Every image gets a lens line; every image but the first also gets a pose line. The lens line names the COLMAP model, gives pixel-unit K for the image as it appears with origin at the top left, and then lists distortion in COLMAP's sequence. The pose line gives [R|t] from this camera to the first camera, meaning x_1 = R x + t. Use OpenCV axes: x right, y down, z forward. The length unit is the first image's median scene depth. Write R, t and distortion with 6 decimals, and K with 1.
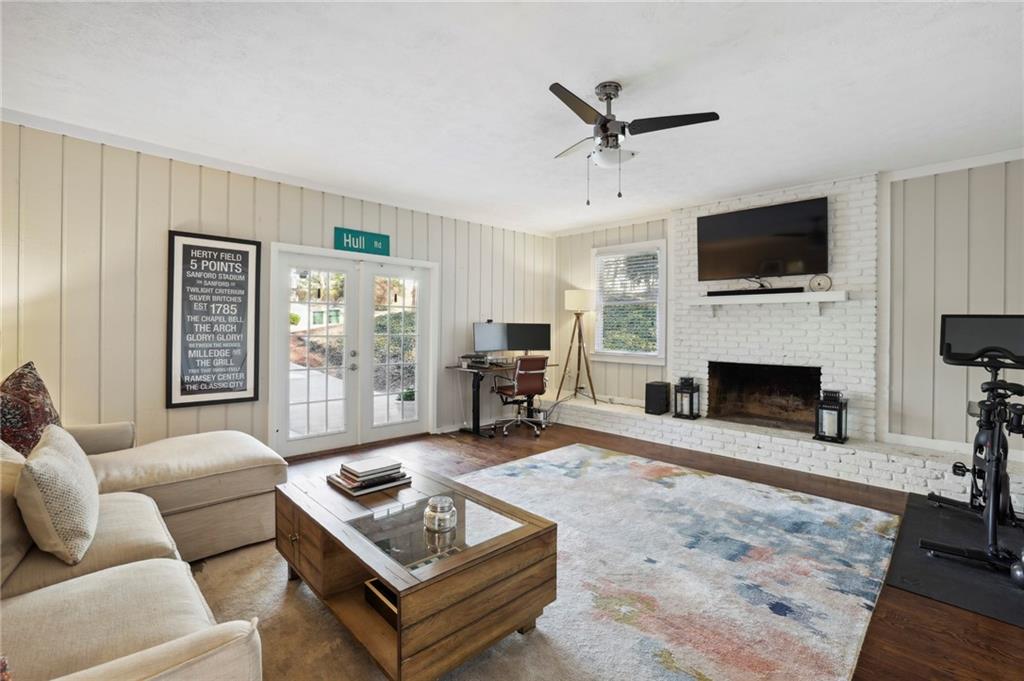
lens RADIAL K [[445.6, 0, 511.4], [0, 445.6, 334.6], [0, 0, 1]] dist [-0.047372, 0.018139]
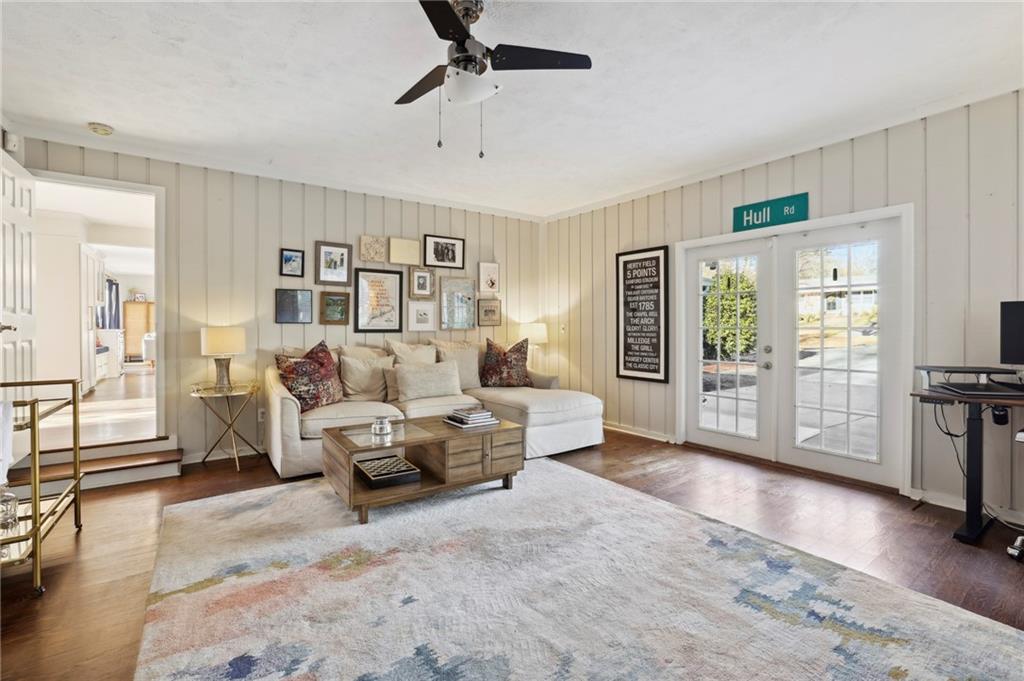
lens RADIAL K [[445.6, 0, 511.4], [0, 445.6, 334.6], [0, 0, 1]] dist [-0.047372, 0.018139]
pose [[-0.139785, 0.008352, -0.990147, 0.643136], [-0.012664, 0.999868, 0.010222, 0.015324], [0.990101, 0.013968, -0.139661, 0.774294]]
